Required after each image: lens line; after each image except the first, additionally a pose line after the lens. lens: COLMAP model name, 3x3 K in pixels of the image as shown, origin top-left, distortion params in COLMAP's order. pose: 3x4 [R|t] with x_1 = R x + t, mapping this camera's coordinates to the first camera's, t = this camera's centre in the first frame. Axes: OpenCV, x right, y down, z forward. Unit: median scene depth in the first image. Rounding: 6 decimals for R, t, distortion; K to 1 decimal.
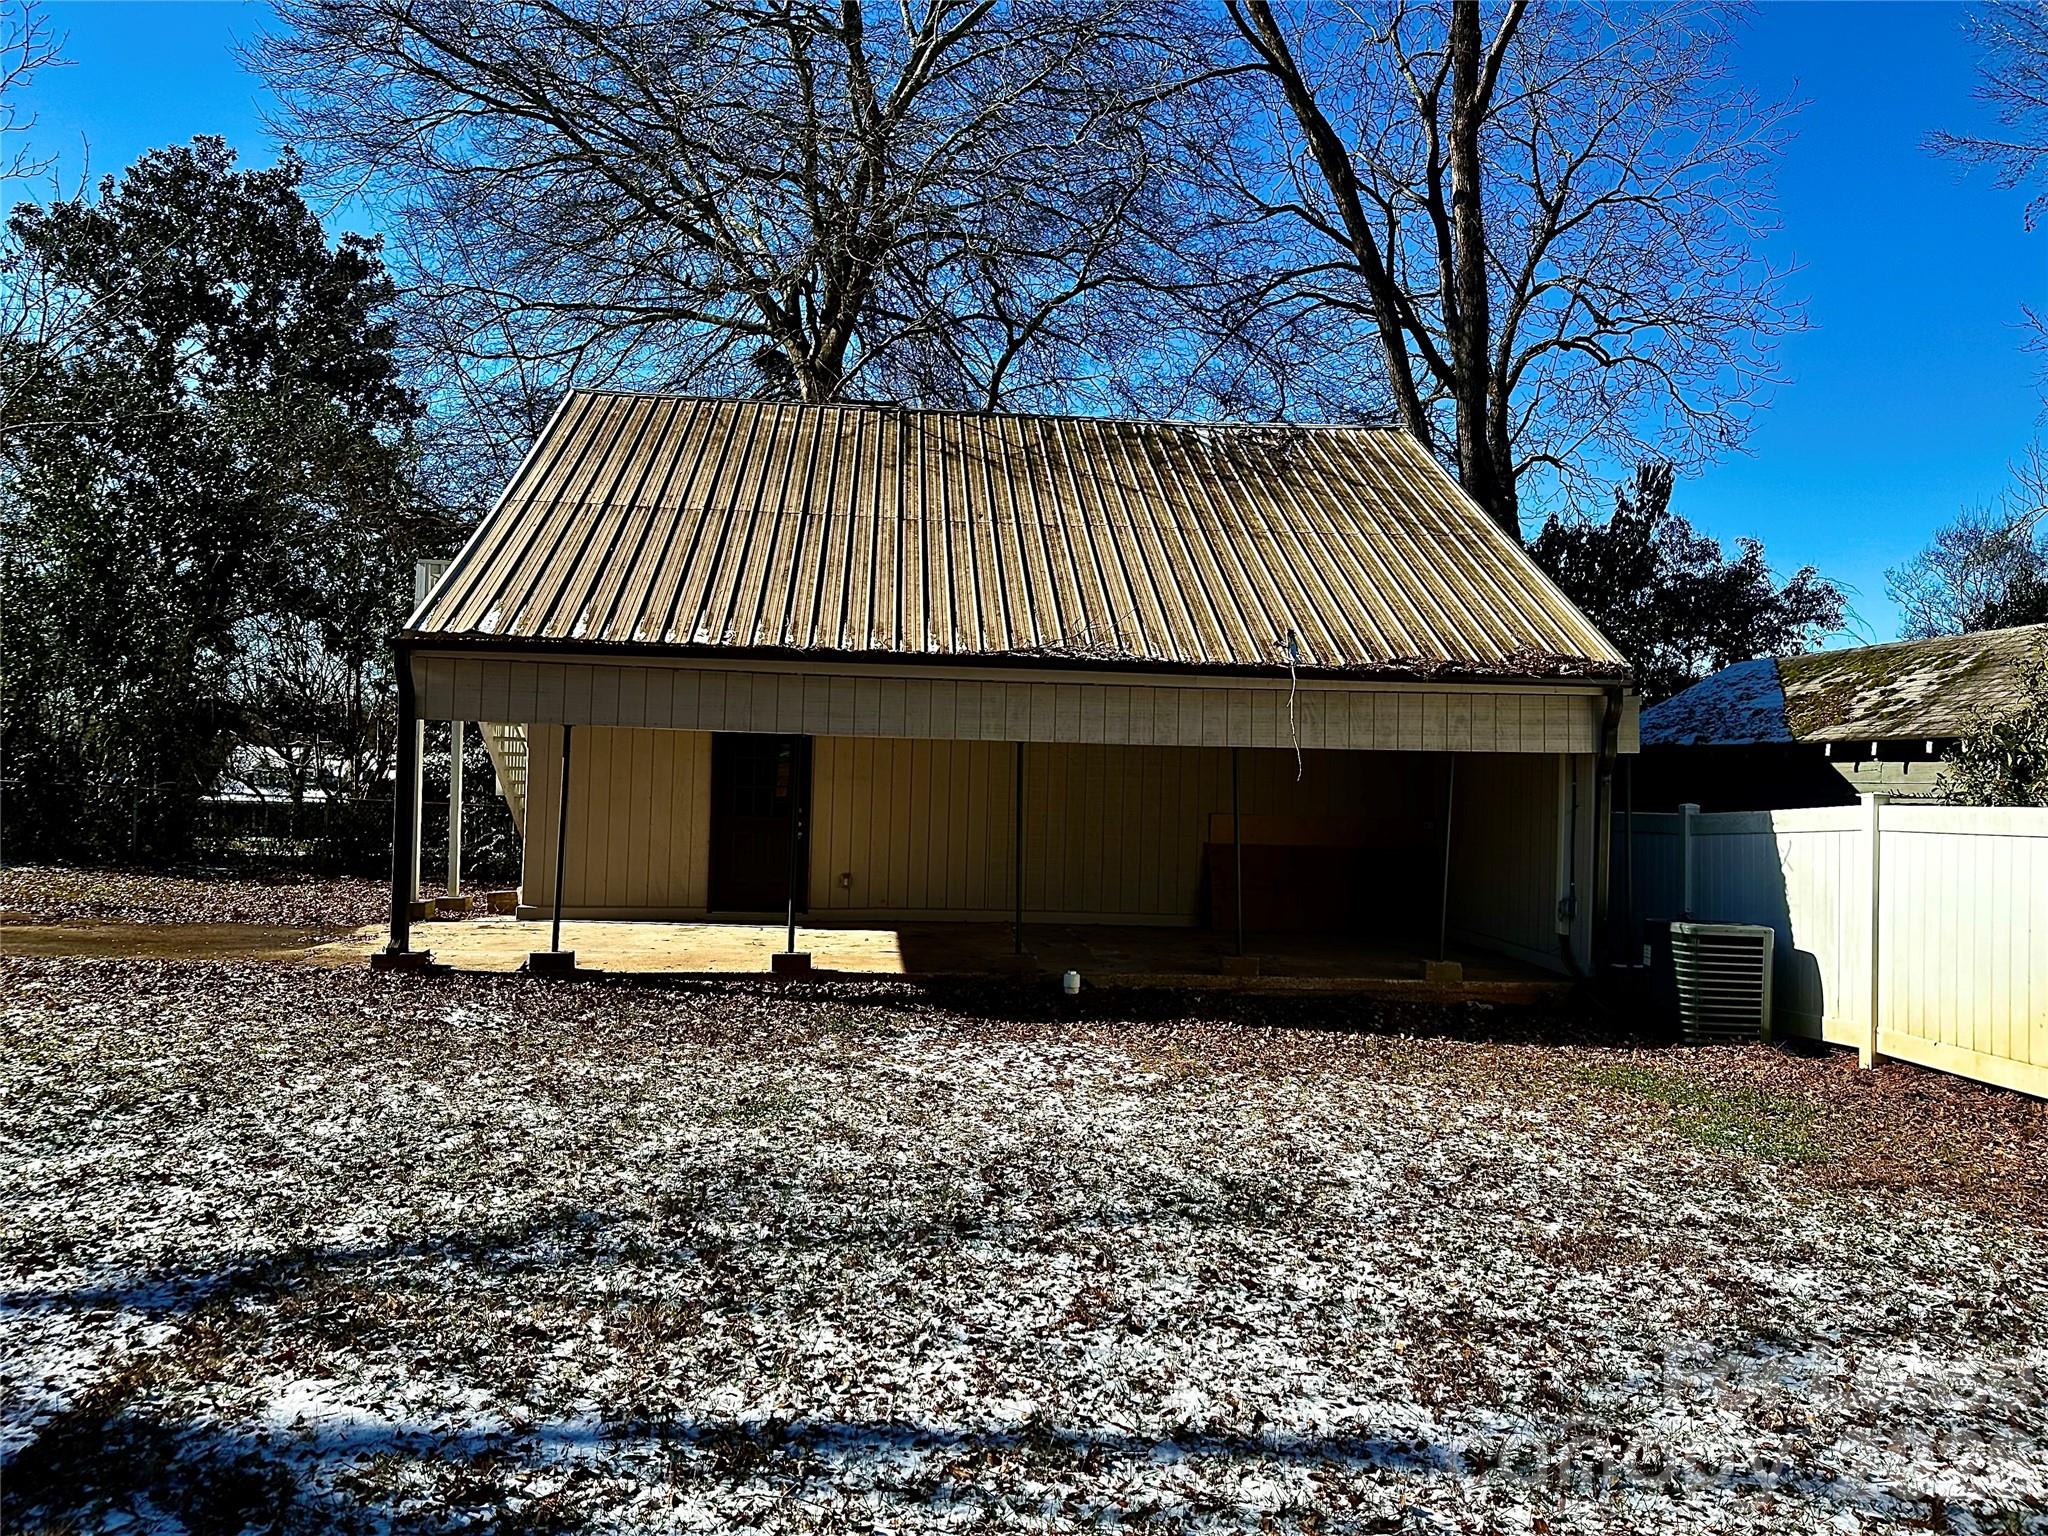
lens RADIAL K [[1423.9, 0, 1024.0], [0, 1423.9, 768.0], [0, 0, 1]] dist [0.061601, -0.081554]
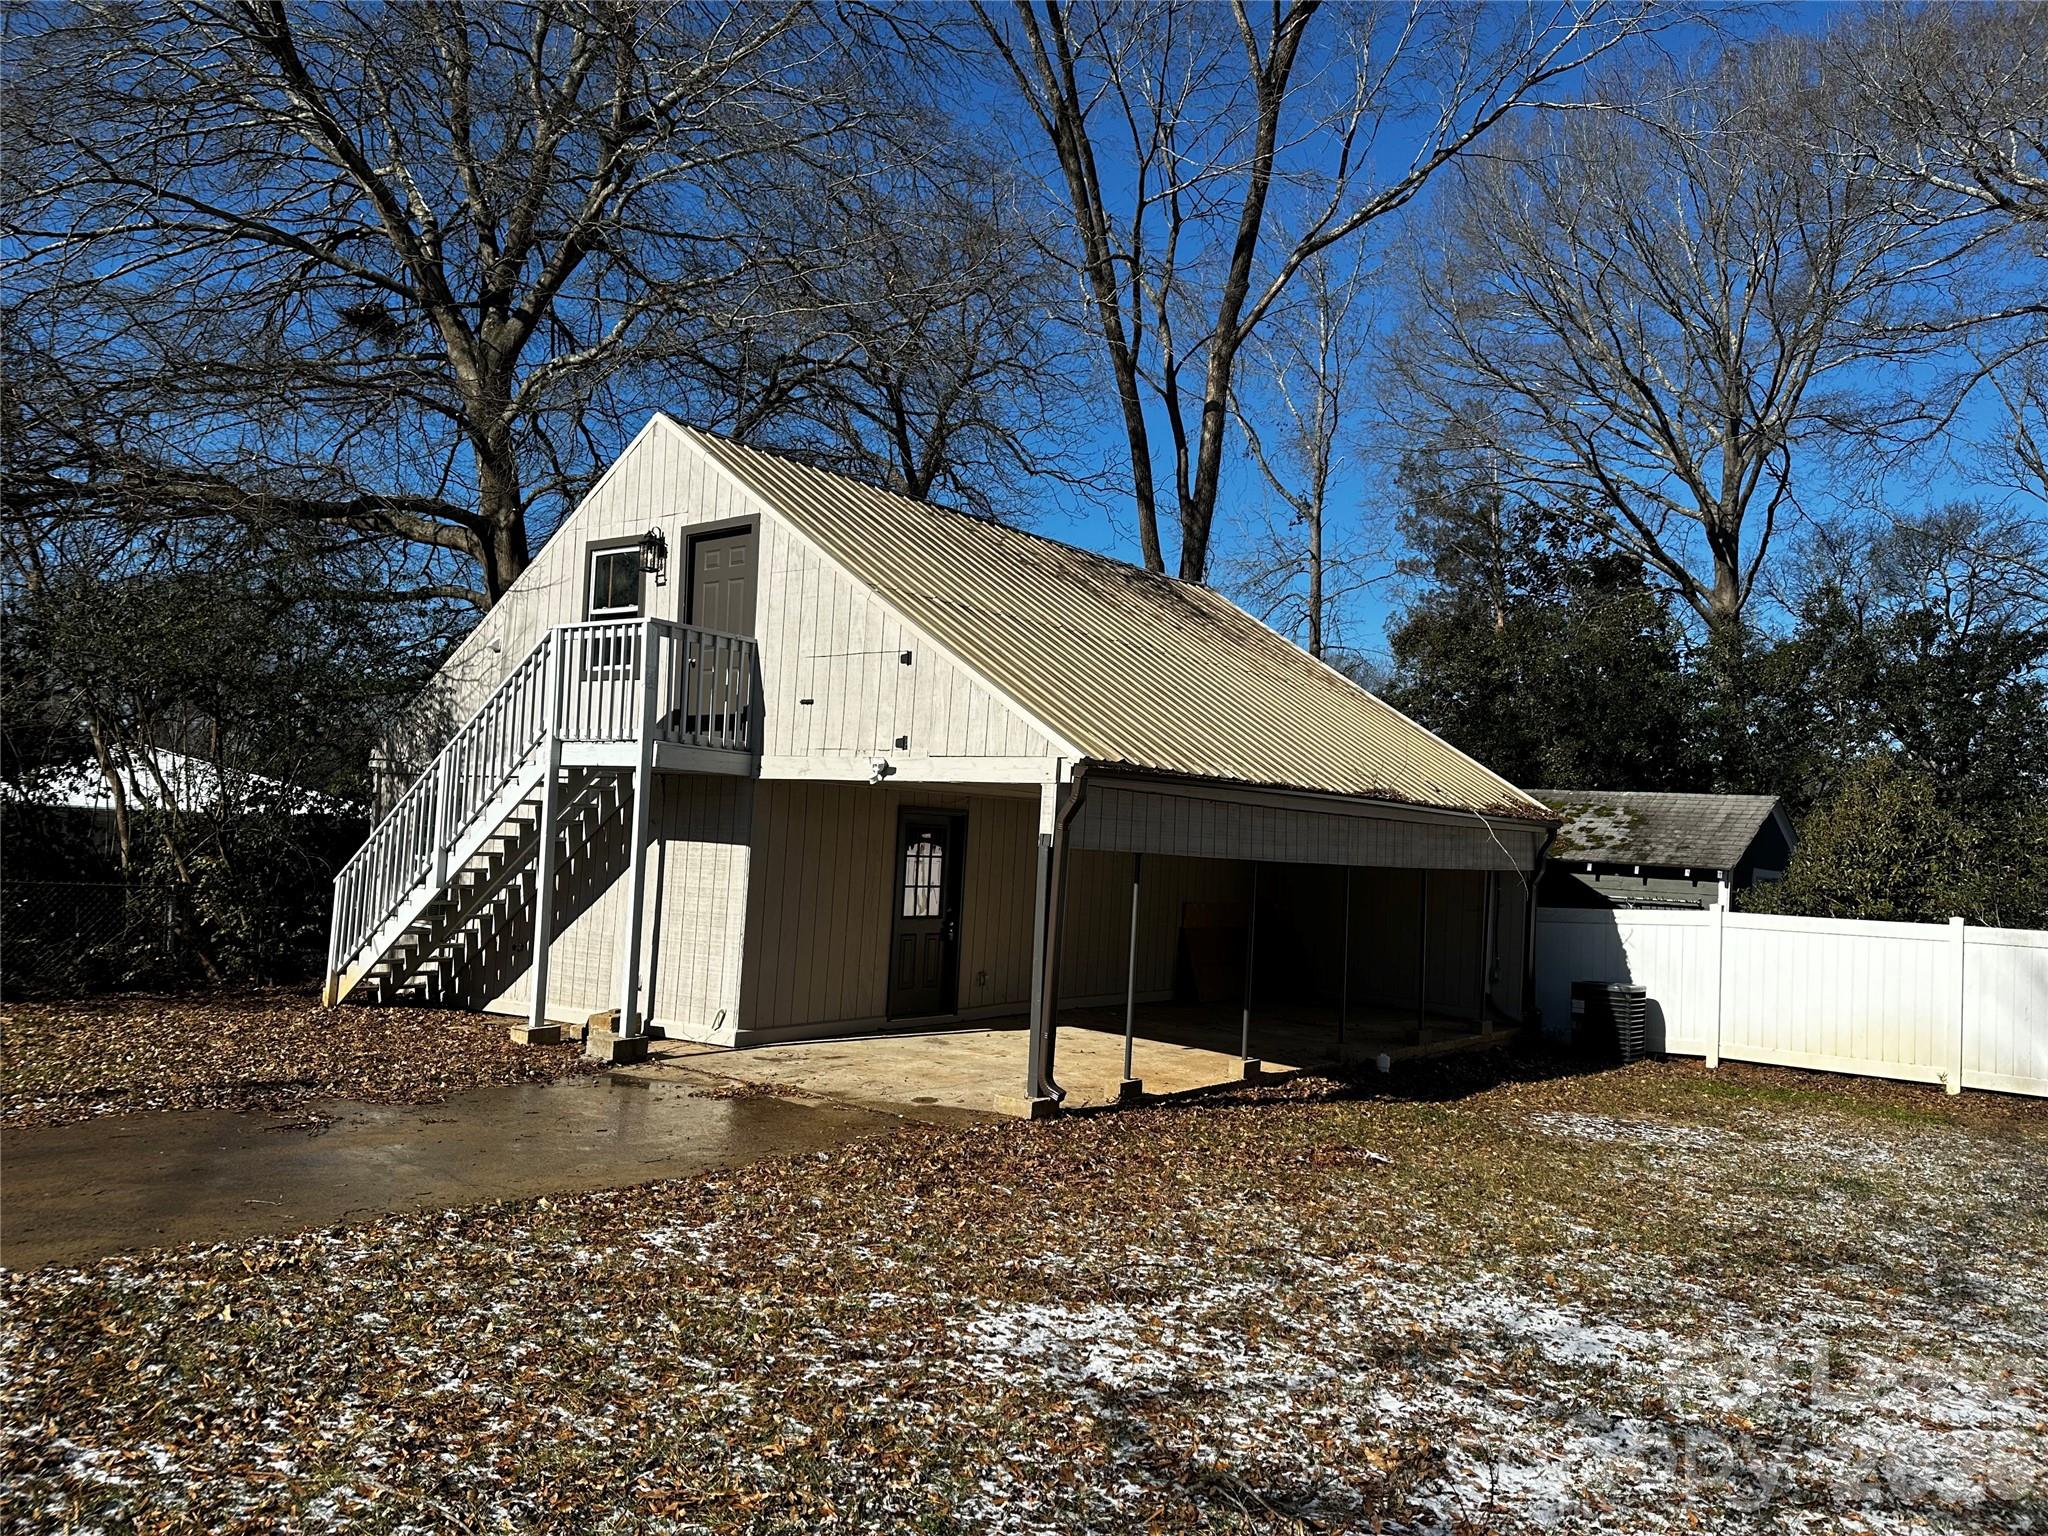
lens RADIAL K [[1423.9, 0, 1024.0], [0, 1423.9, 768.0], [0, 0, 1]] dist [0.061601, -0.081554]
pose [[0.699433, 0.047460, 0.713121, -1.094148], [-0.042259, 0.998793, -0.025025, -0.060203], [-0.713448, -0.012632, 0.700594, 0.358800]]
